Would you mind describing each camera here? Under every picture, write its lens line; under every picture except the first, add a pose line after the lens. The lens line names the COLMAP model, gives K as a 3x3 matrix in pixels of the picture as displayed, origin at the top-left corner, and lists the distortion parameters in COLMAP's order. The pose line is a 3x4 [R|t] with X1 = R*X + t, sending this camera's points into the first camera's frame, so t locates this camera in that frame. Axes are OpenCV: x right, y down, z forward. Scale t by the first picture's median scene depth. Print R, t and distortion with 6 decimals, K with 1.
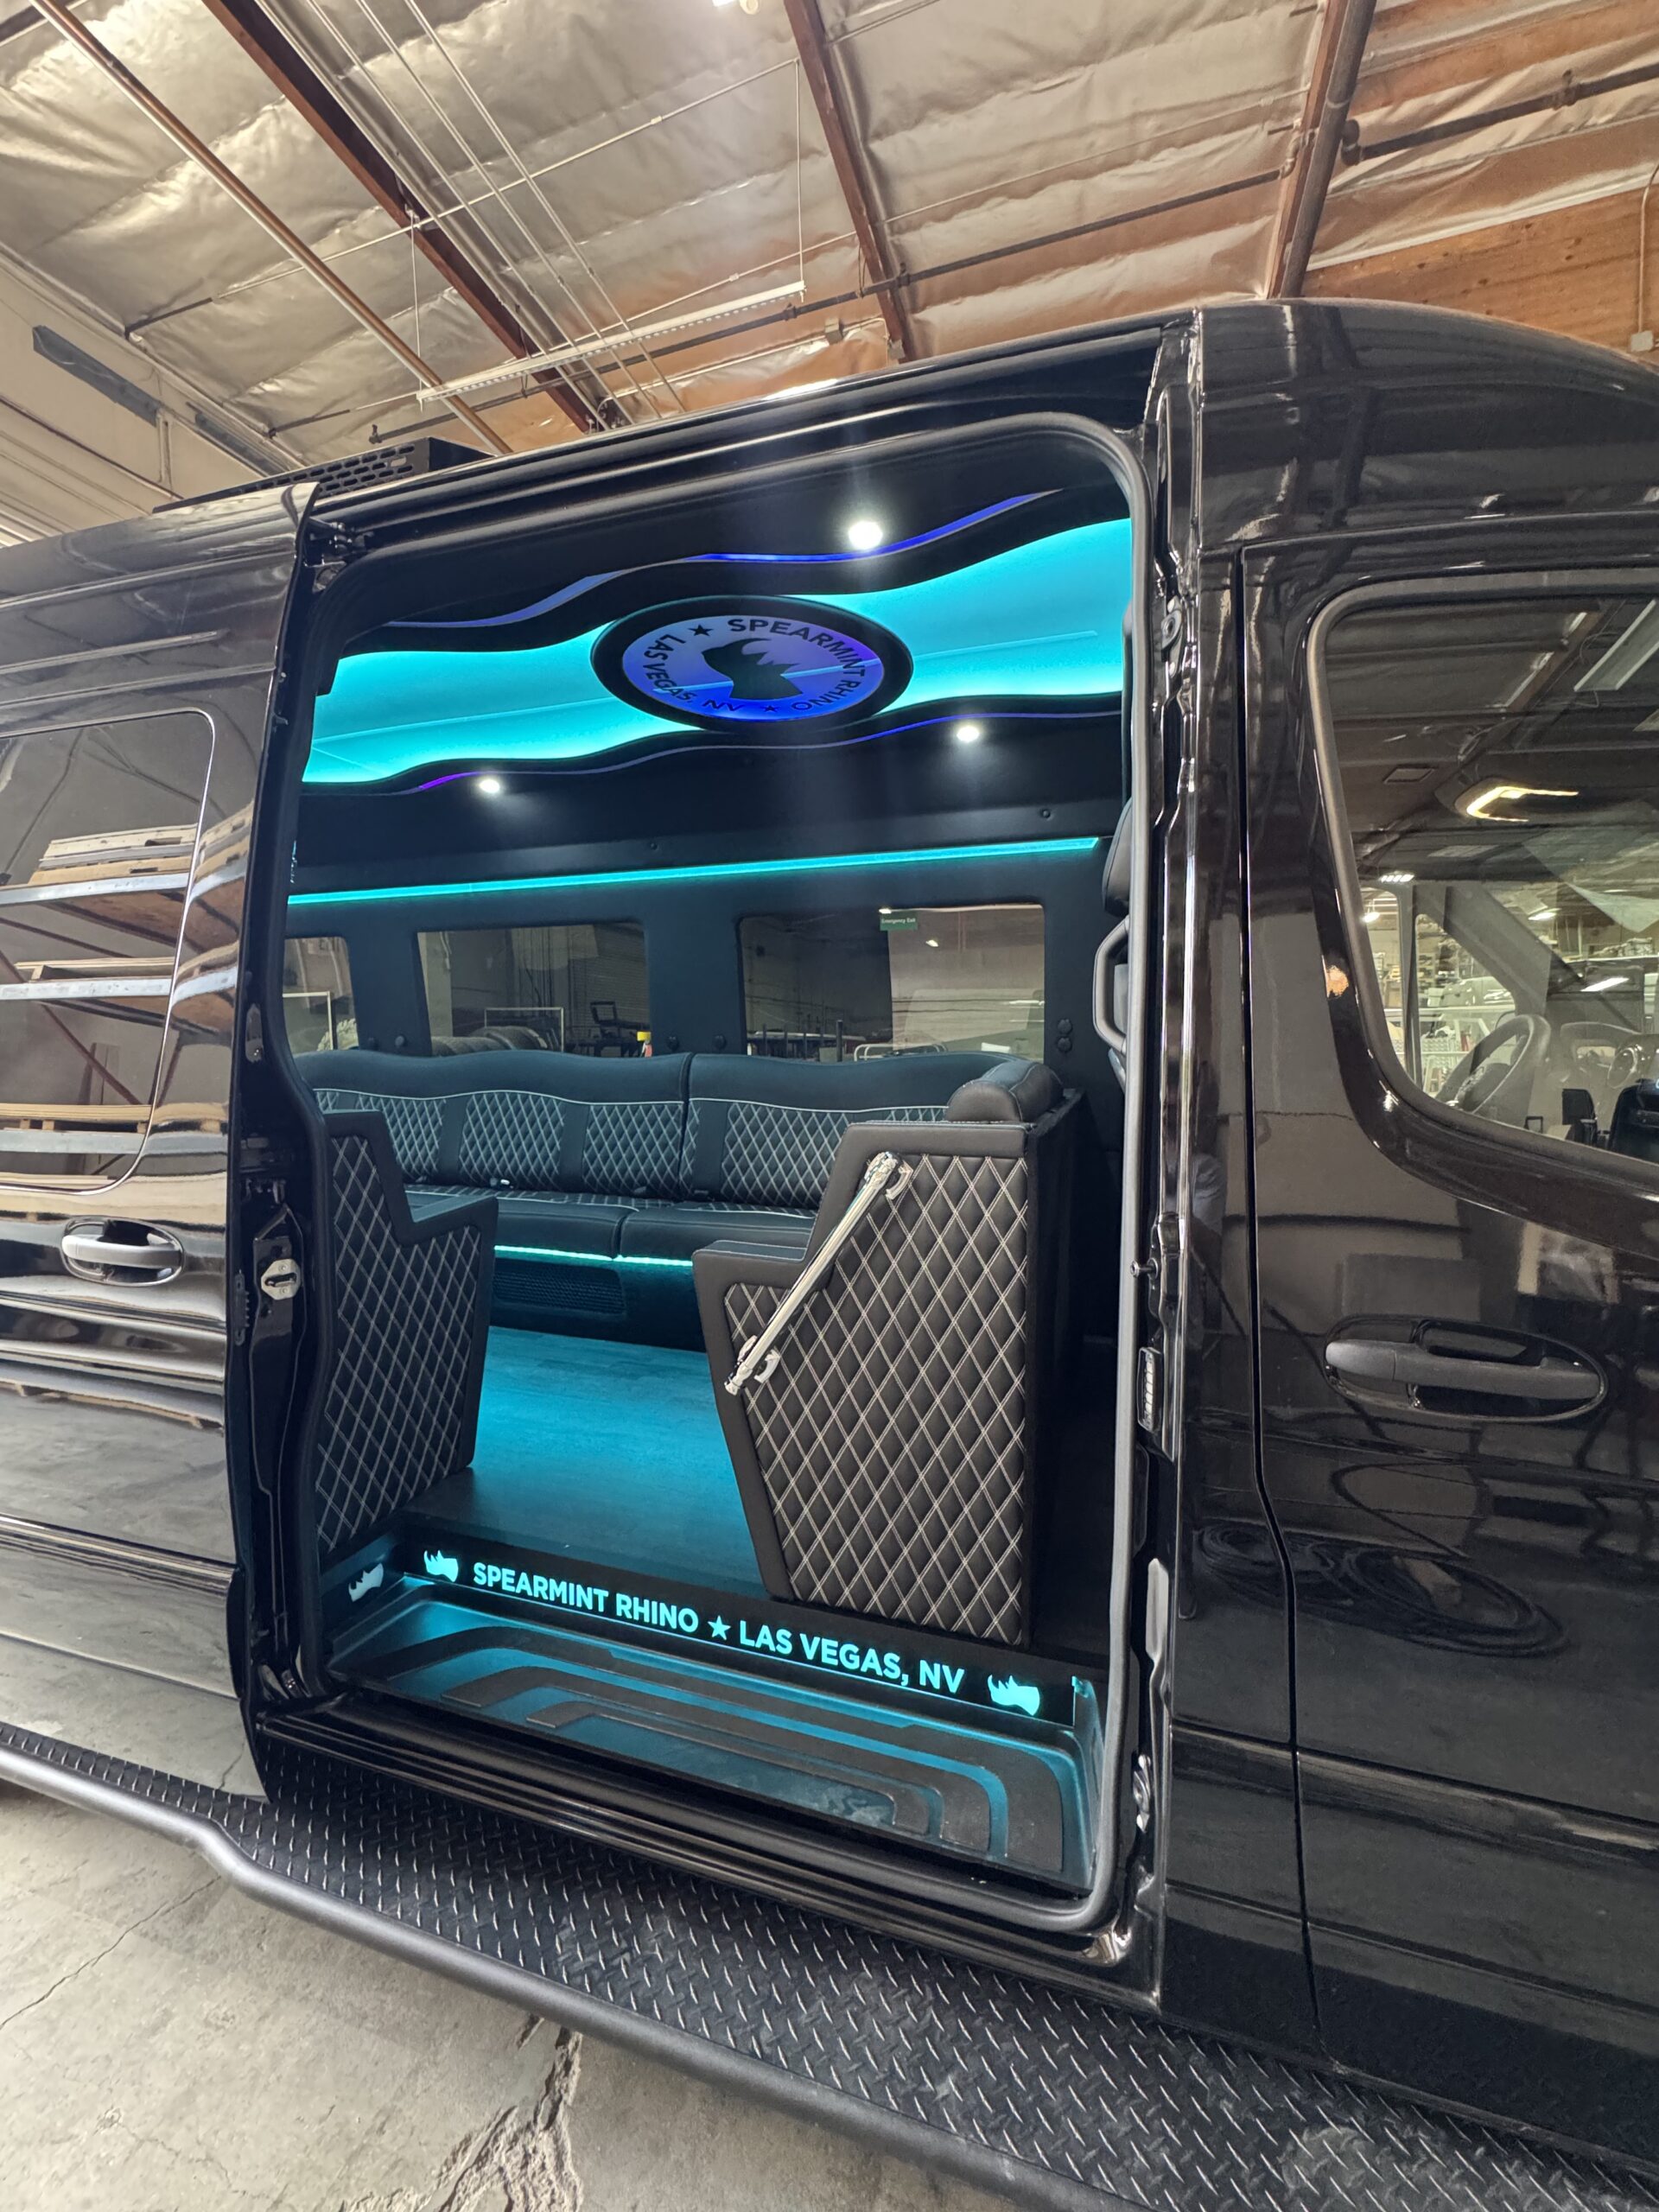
lens RADIAL K [[875.7, 0, 829.4], [0, 875.7, 1108.7], [0, 0, 1]] dist [-0.004338, 0.000469]
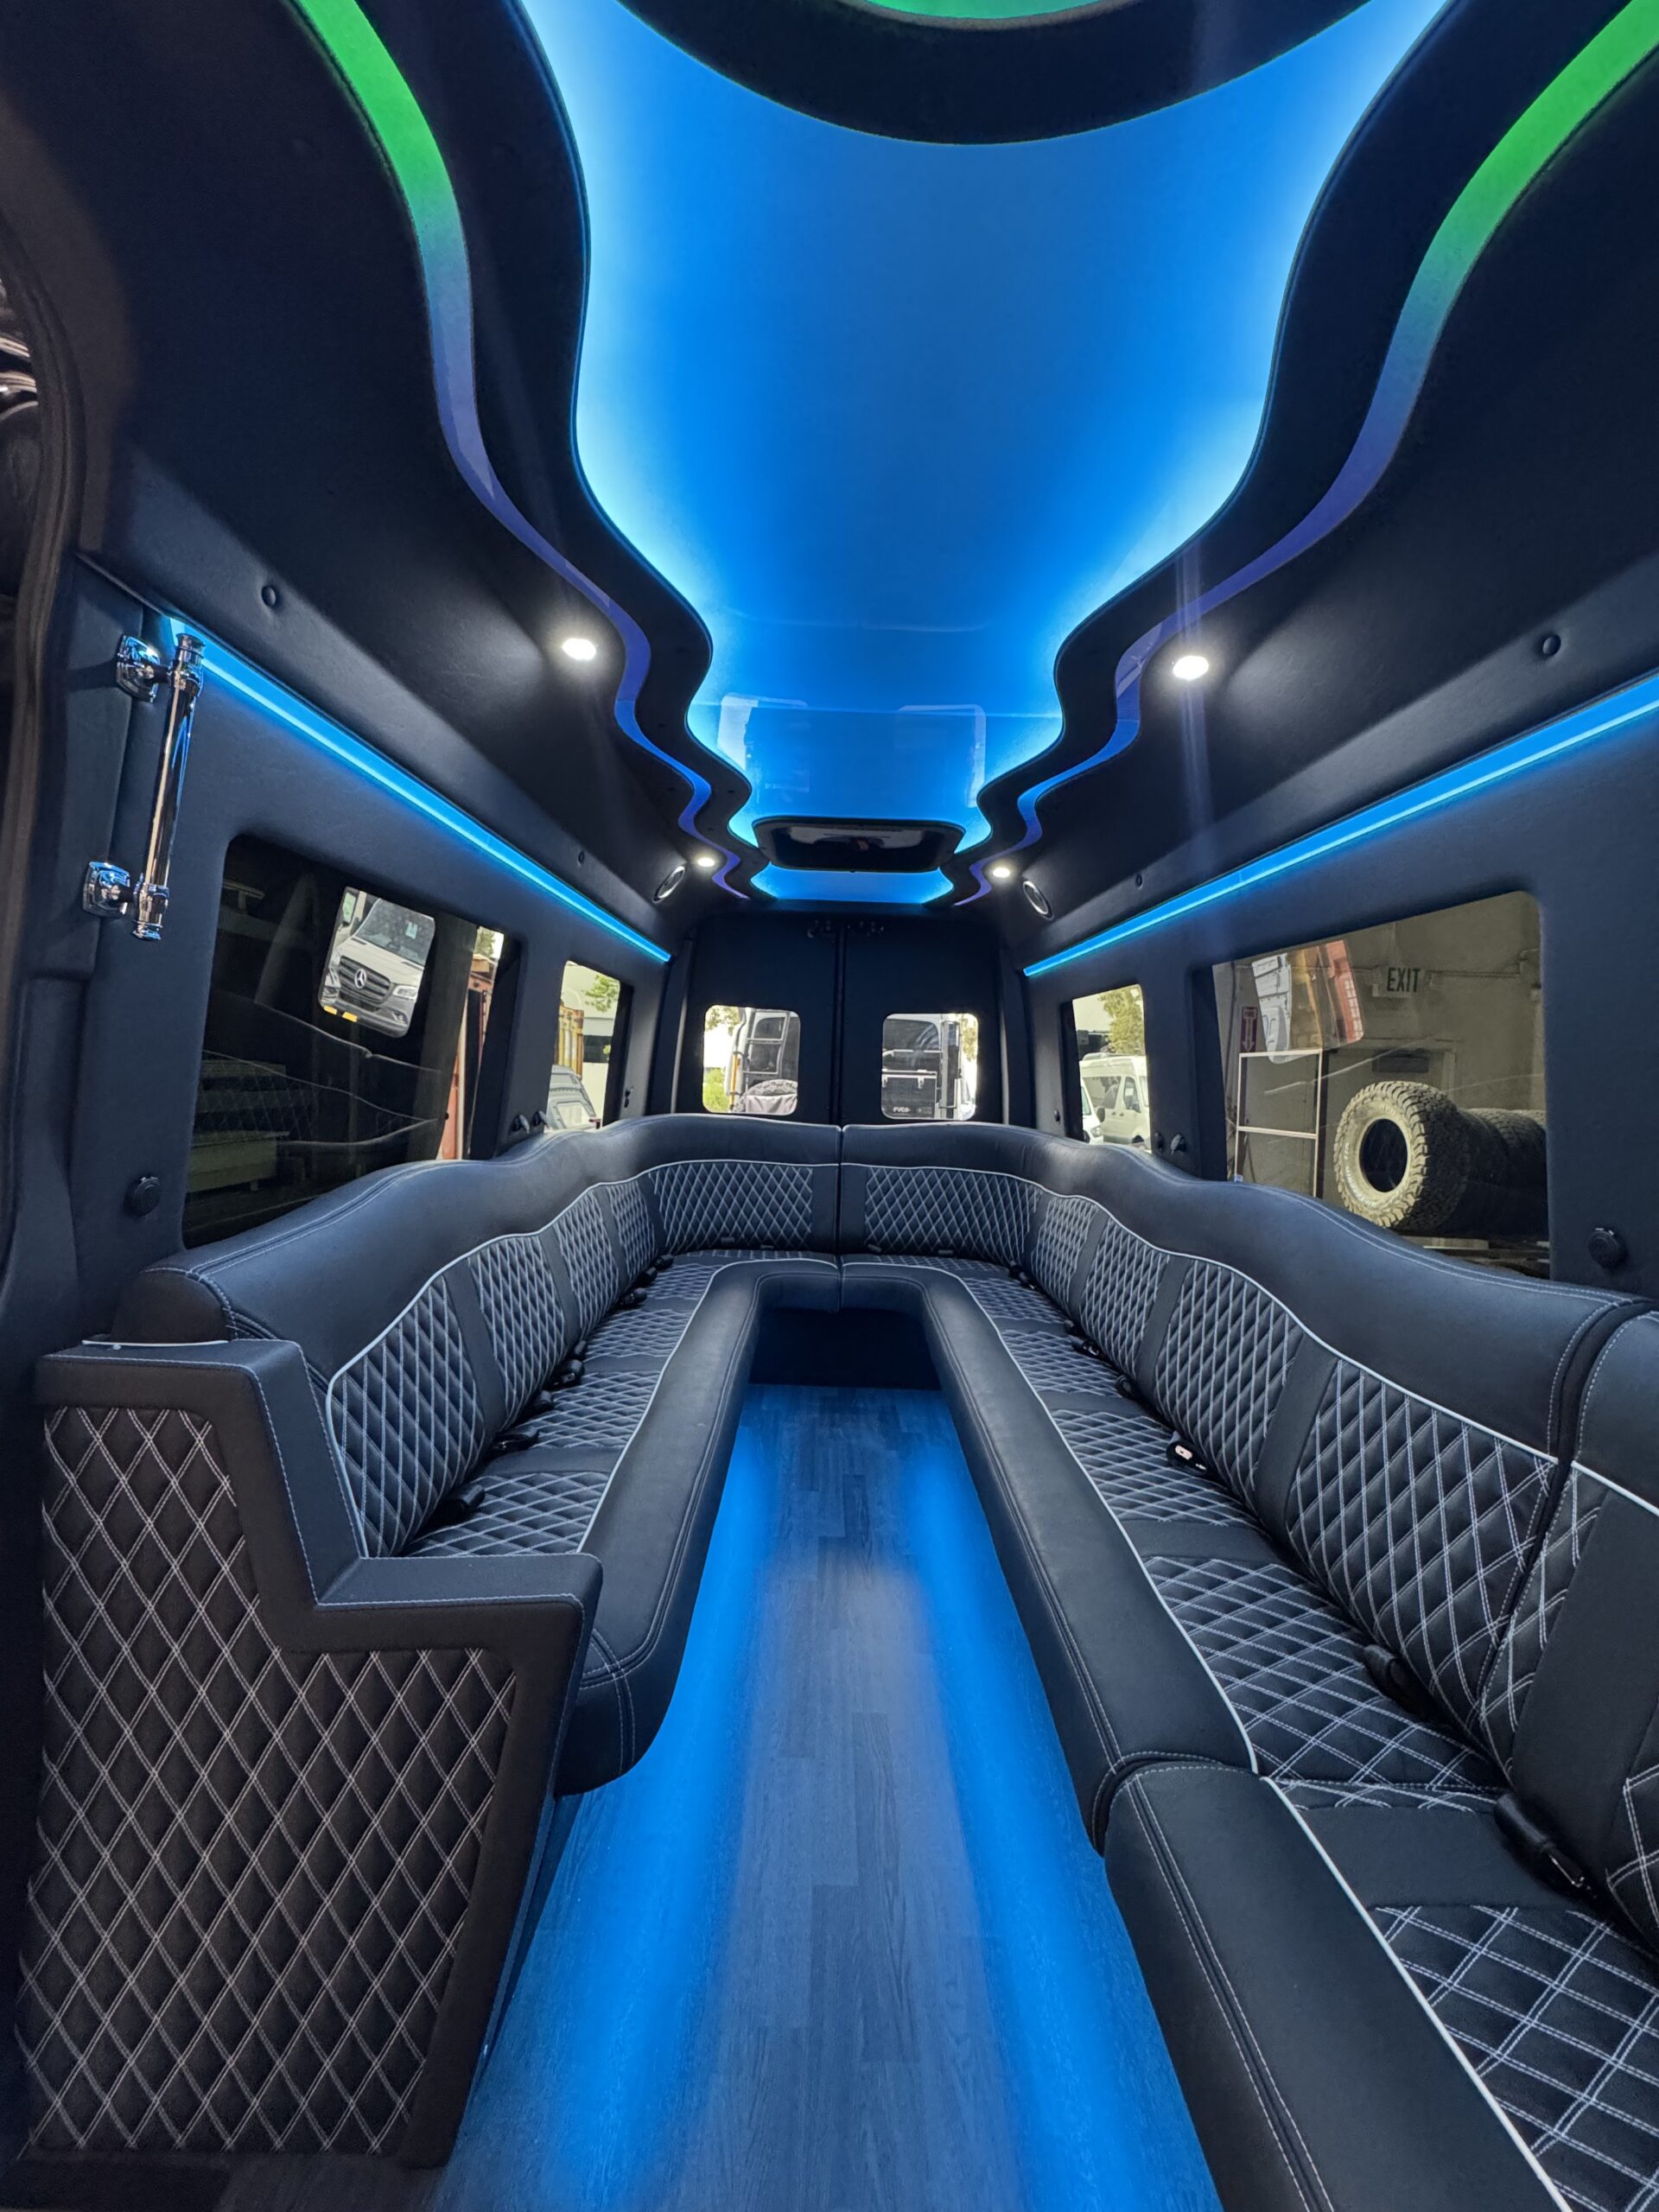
lens RADIAL K [[875.7, 0, 831.2], [0, 875.7, 1107.4], [0, 0, 1]] dist [-0.004338, 0.000469]
pose [[0.319660, 0.058212, -0.945743, 0.055680], [-0.101999, 0.994425, 0.026733, -0.203827], [0.942026, 0.087919, 0.323815, 1.209050]]
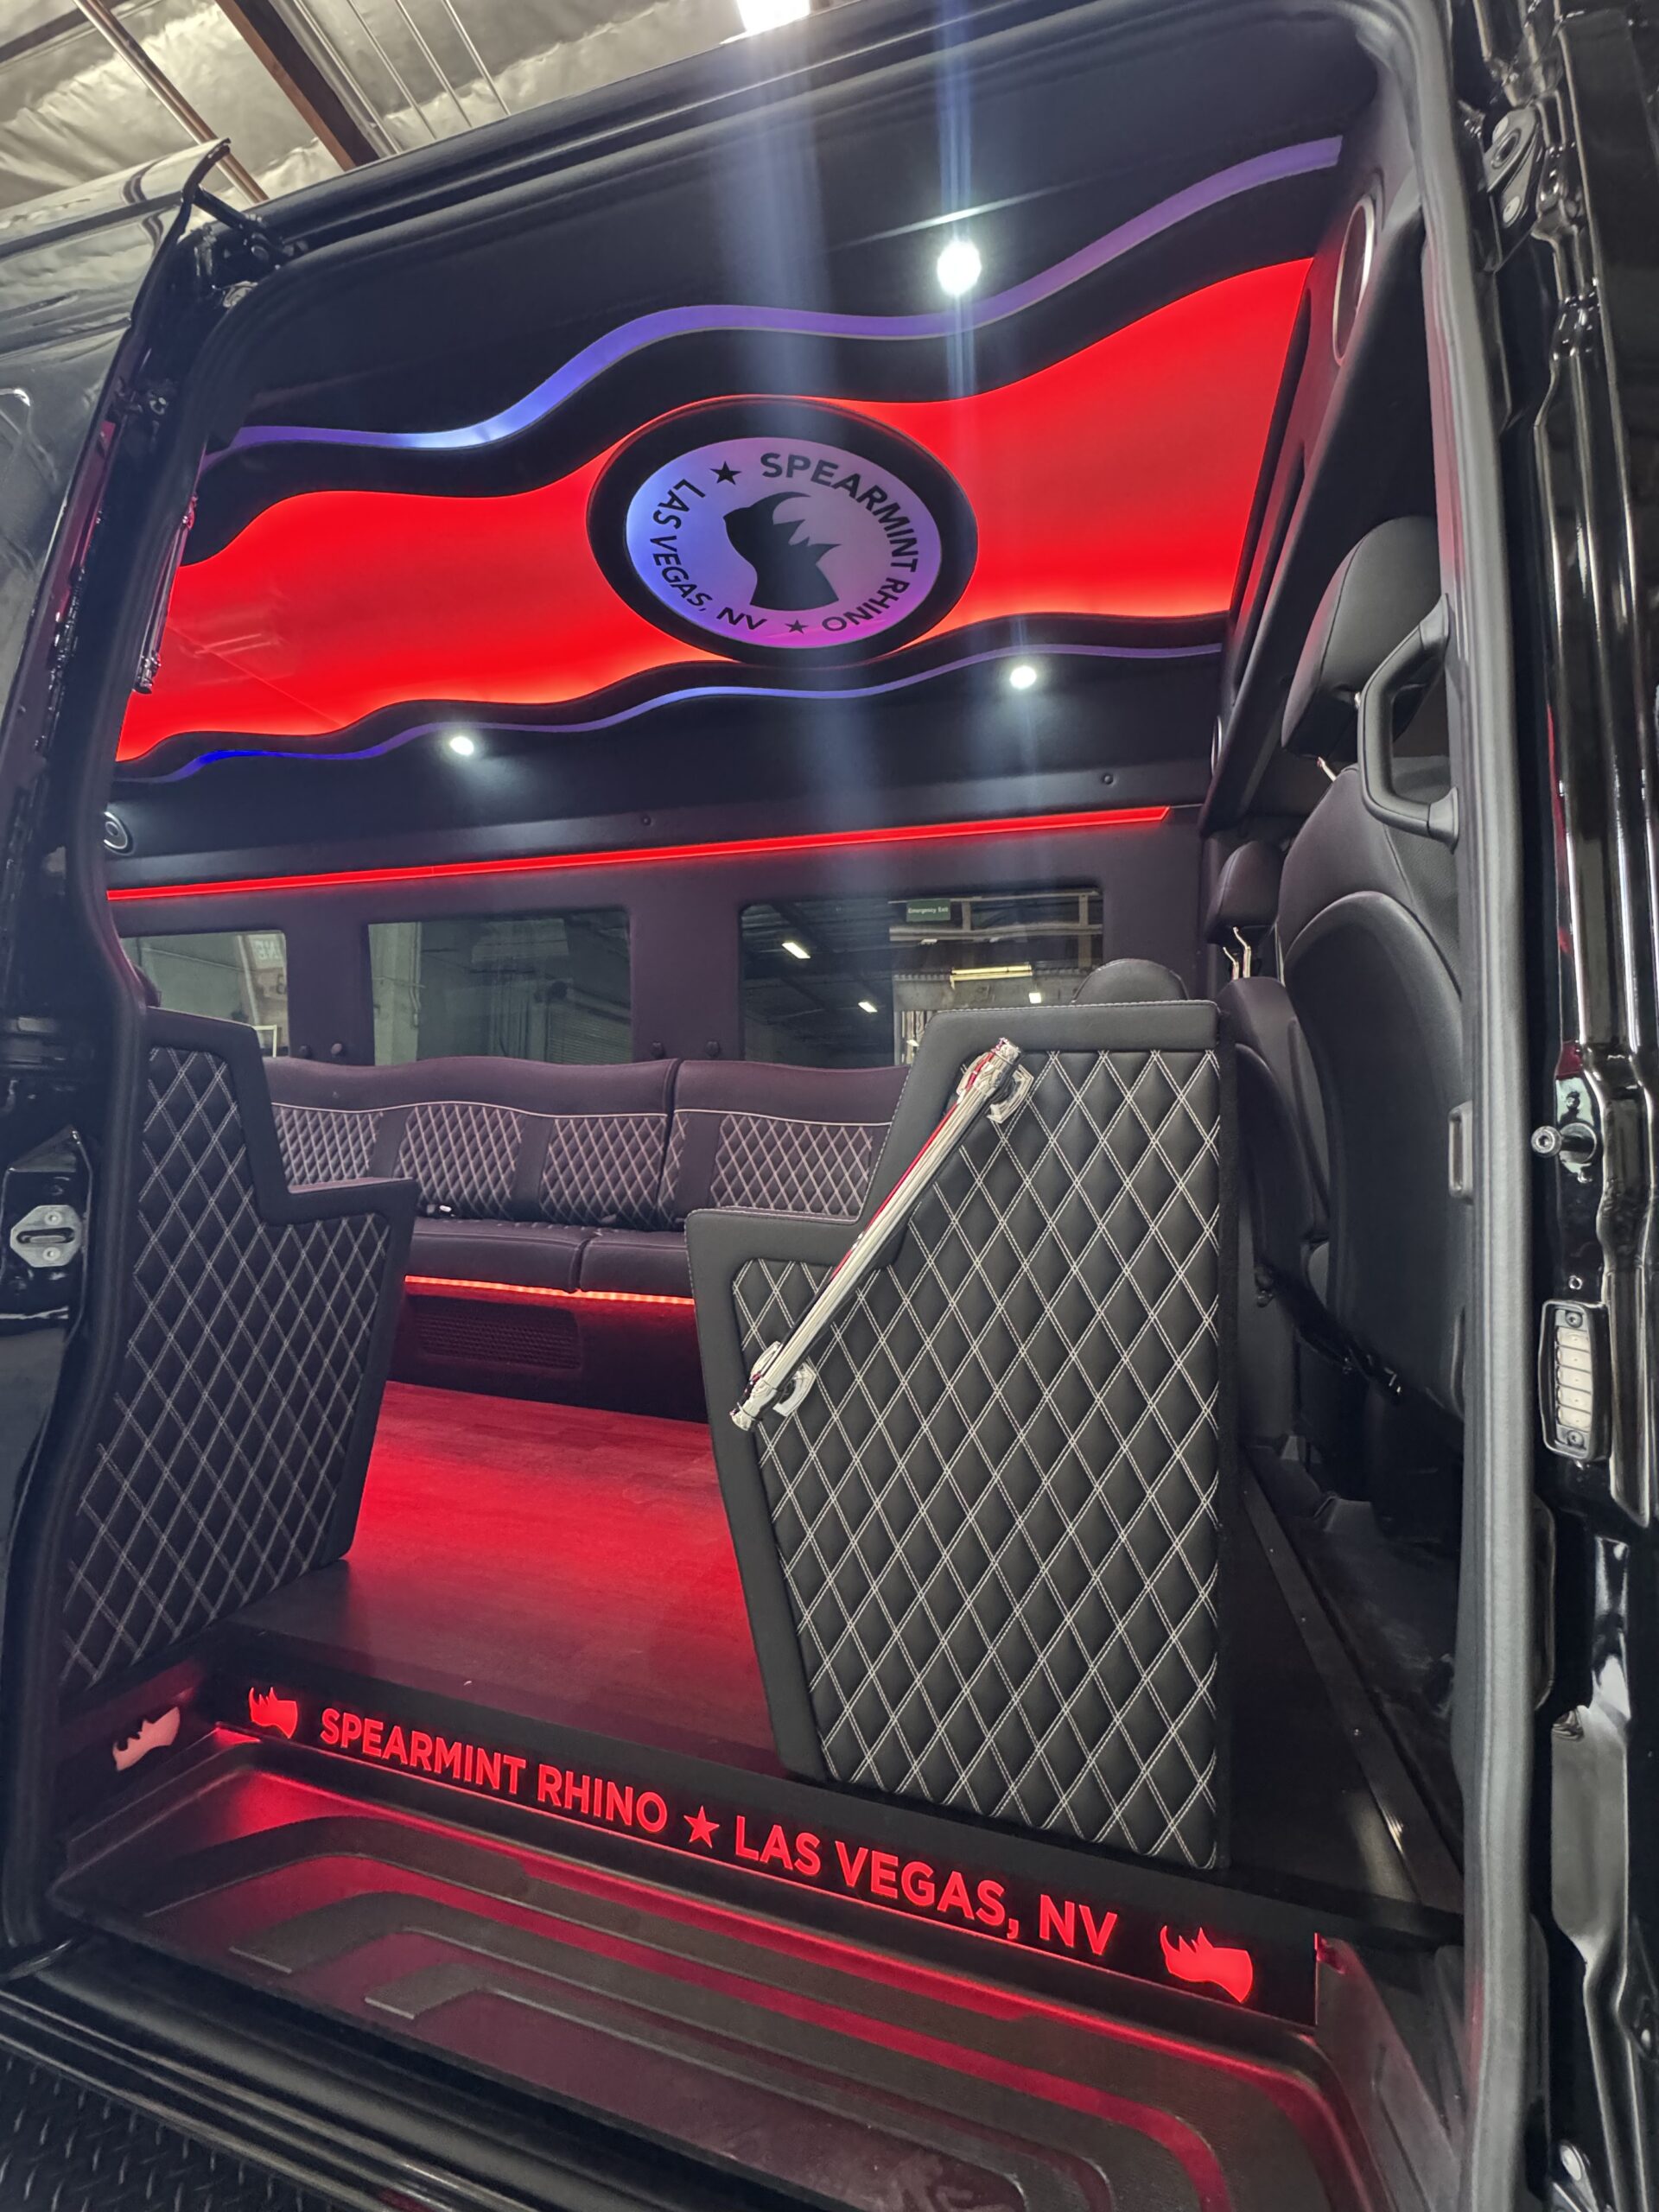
lens RADIAL K [[875.7, 0, 830.1], [0, 875.7, 1107.1], [0, 0, 1]] dist [-0.004338, 0.000469]
pose [[0.999168, 0.030049, 0.027562, -0.063395], [-0.026571, 0.992556, -0.118856, 0.148331], [-0.030929, 0.118025, 0.992529, 0.302152]]
